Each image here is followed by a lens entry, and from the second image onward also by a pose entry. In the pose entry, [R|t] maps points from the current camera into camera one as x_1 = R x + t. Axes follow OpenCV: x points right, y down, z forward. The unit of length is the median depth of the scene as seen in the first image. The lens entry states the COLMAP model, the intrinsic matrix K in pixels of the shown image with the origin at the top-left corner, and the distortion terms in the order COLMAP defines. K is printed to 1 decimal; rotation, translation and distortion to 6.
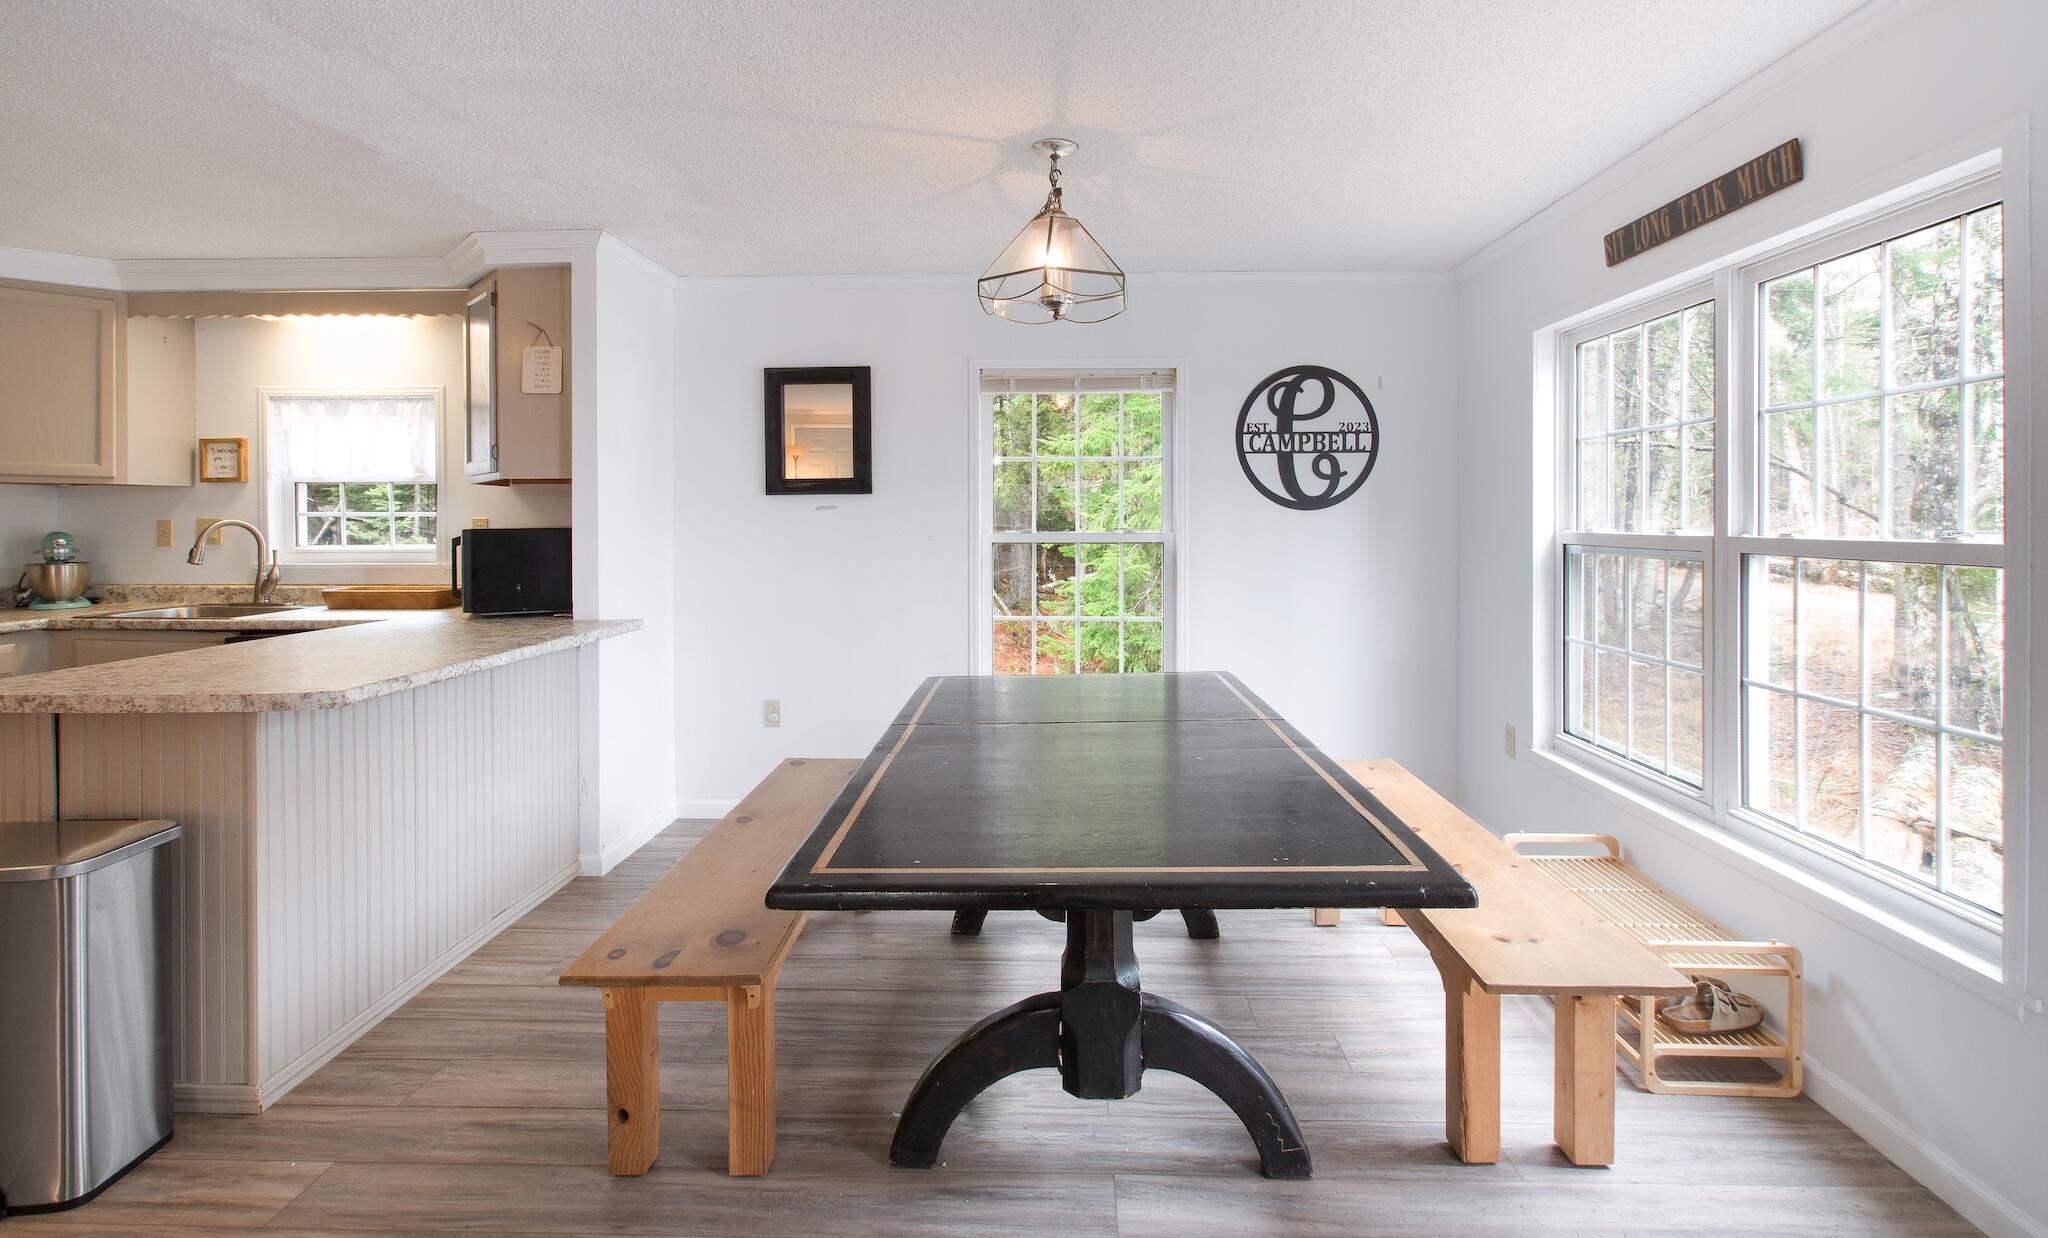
lens RADIAL K [[990.4, 0, 1027.5], [0, 990.4, 528.4], [0, 0, 1]] dist [-0.001047, 0.000672]
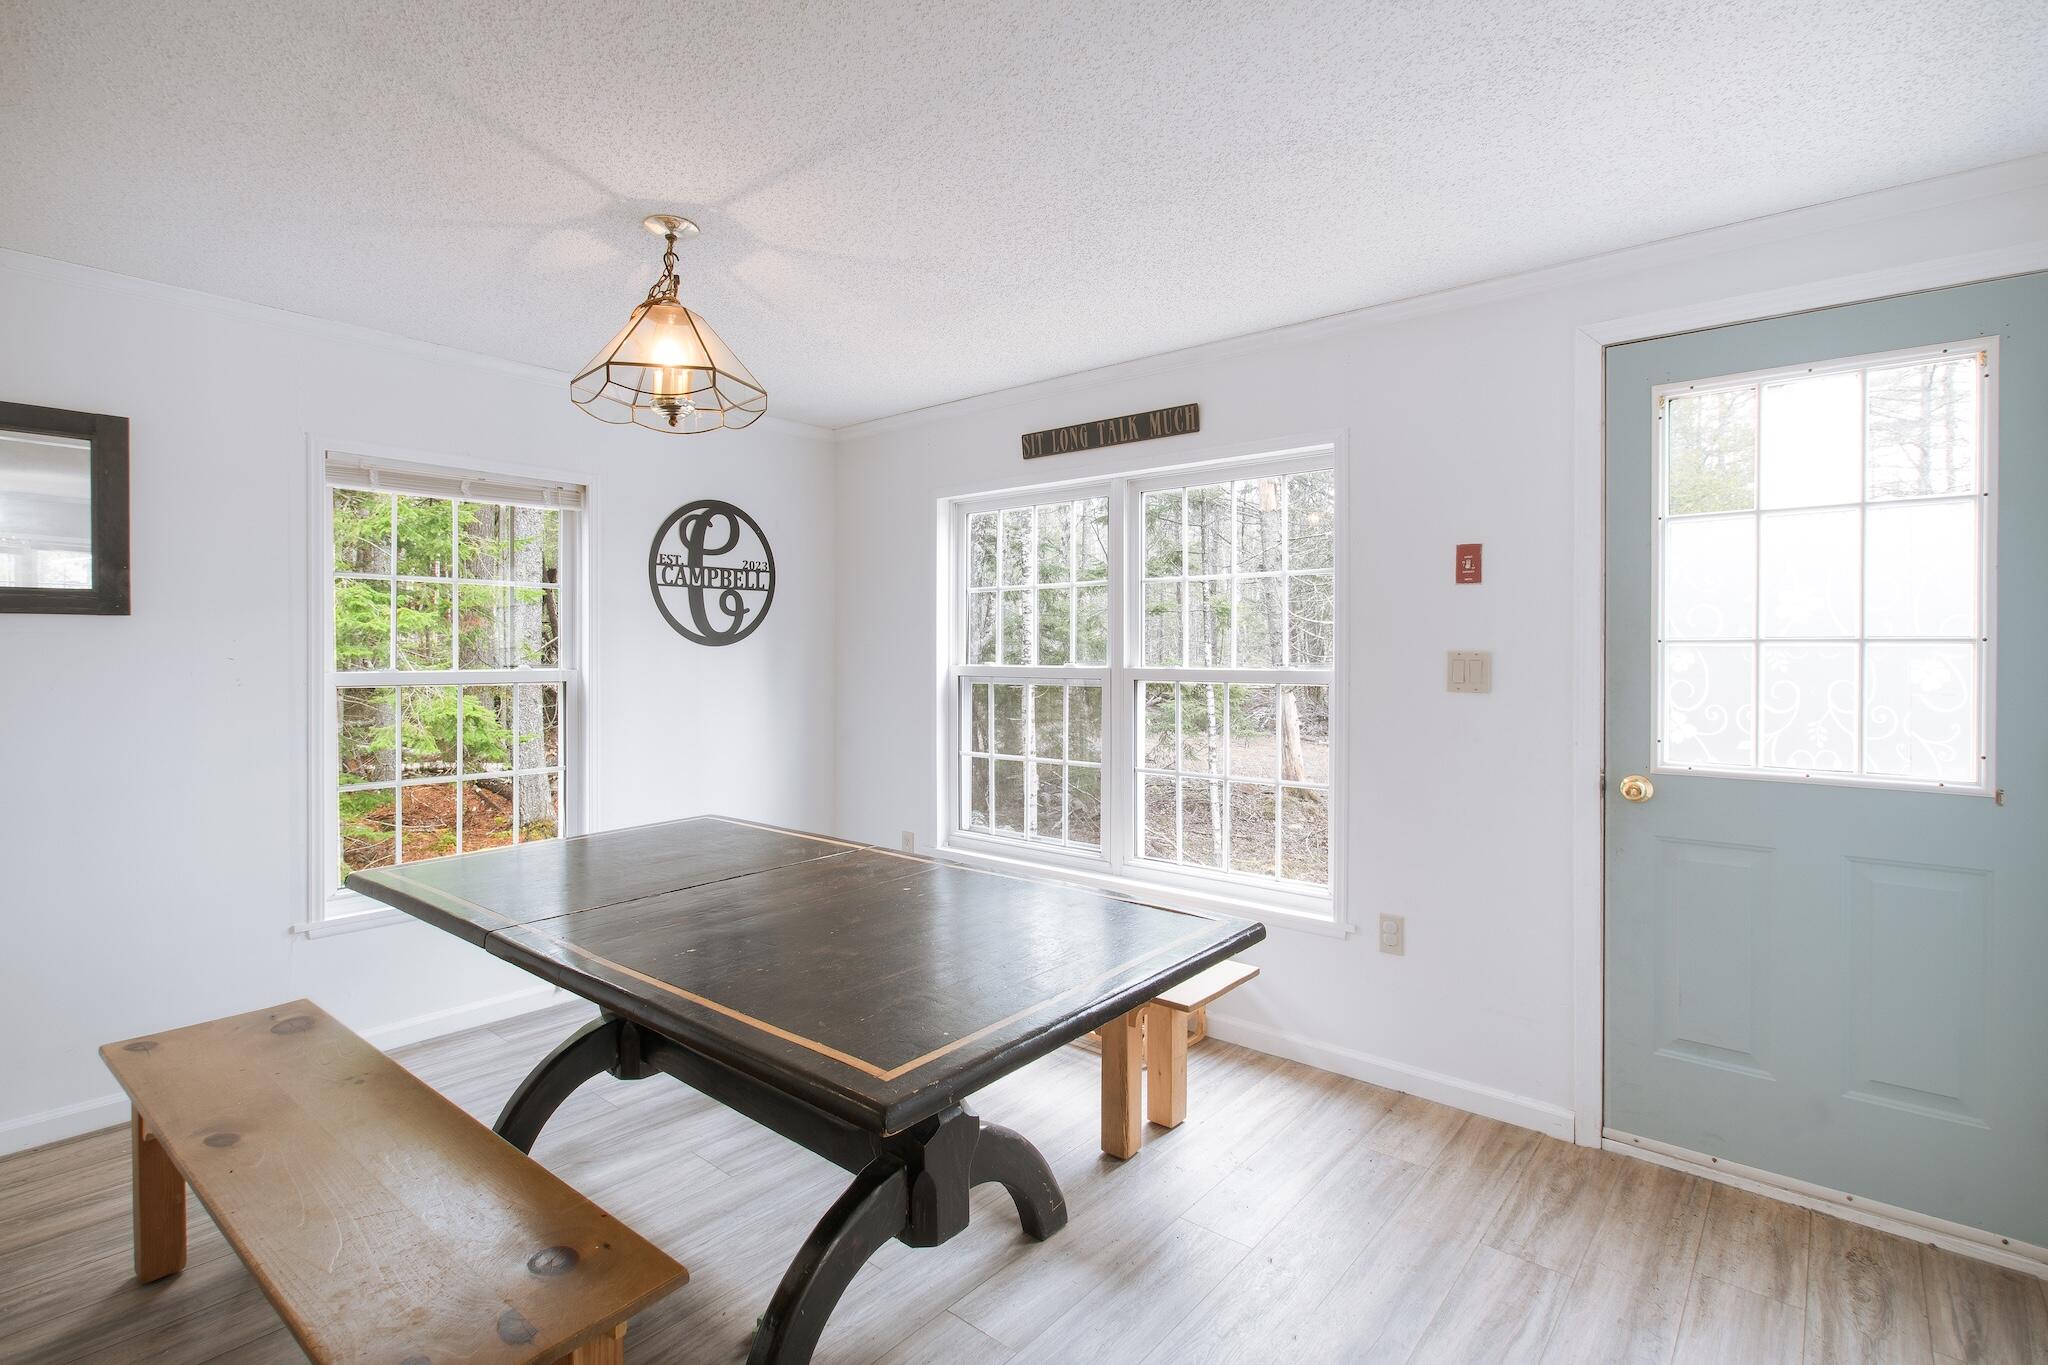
lens RADIAL K [[985.2, 0, 1023.1], [0, 985.2, 663.7], [0, 0, 1]] dist [-0.003791, 0.000545]
pose [[0.623419, -0.006670, 0.781859, -0.296451], [0.006774, 0.999972, 0.003130, -0.002012], [-0.781858, 0.003345, 0.623447, 0.145779]]
